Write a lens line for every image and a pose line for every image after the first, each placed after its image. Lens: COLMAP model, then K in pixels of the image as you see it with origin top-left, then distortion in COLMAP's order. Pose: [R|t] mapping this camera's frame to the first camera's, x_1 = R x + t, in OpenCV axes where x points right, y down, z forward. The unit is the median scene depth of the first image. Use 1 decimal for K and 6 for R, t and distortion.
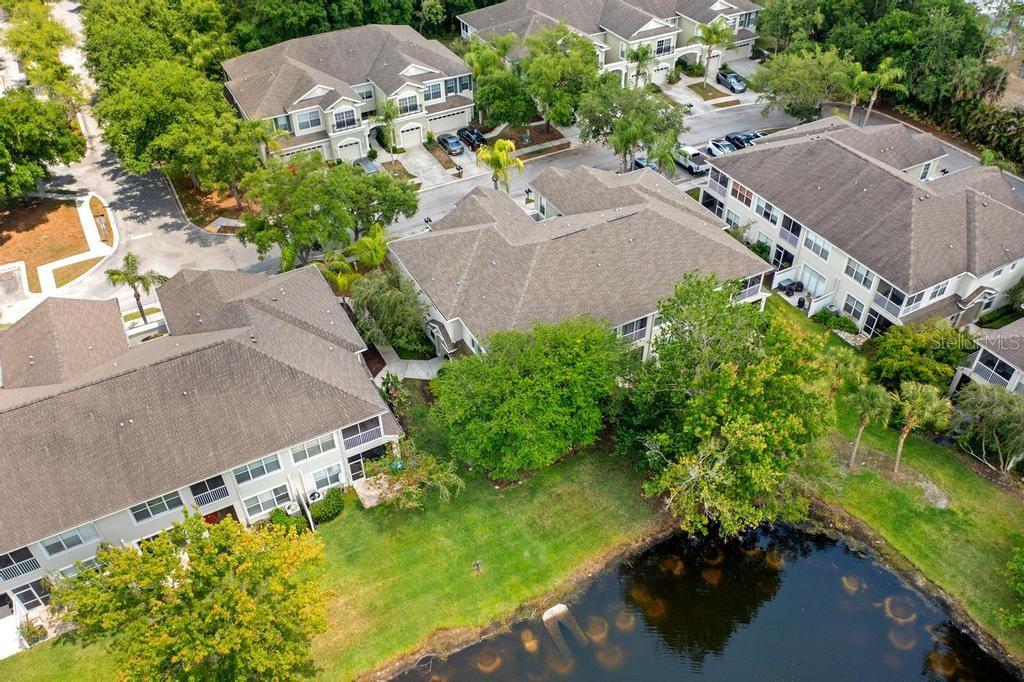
lens RADIAL K [[820.1, 0, 512.0], [0, 820.1, 341.0], [0, 0, 1]] dist [-0.005248, -0.001087]
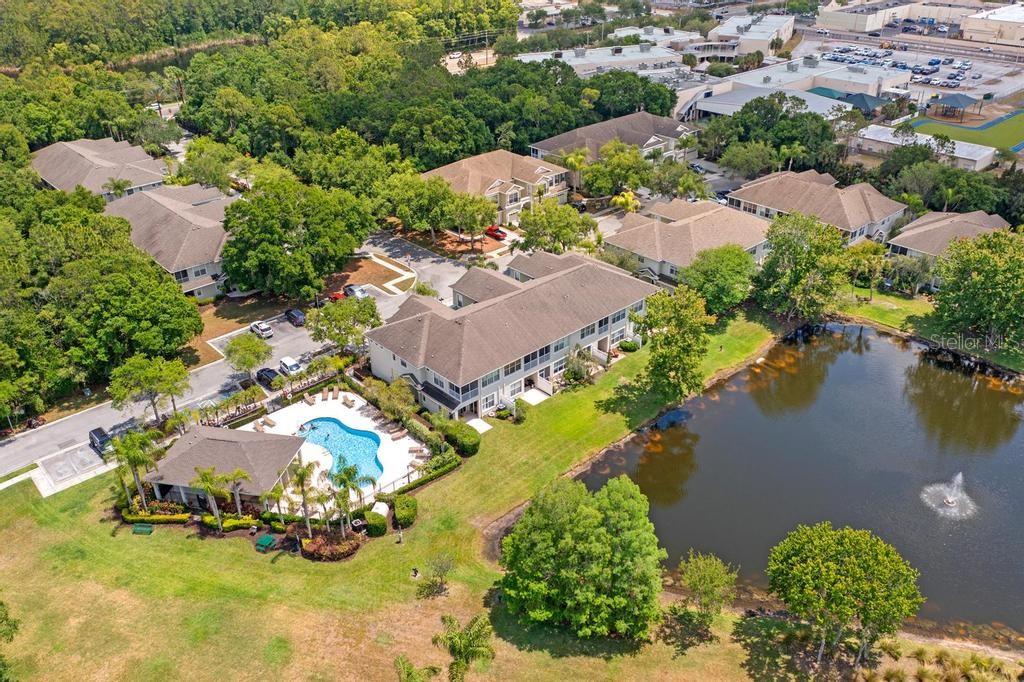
lens RADIAL K [[820.1, 0, 512.0], [0, 820.1, 341.0], [0, 0, 1]] dist [-0.005248, -0.001087]
pose [[0.968874, -0.119229, 0.216953, -0.607458], [0.159617, 0.970754, -0.179332, 0.321994], [-0.189226, 0.208380, 0.959568, -0.572621]]
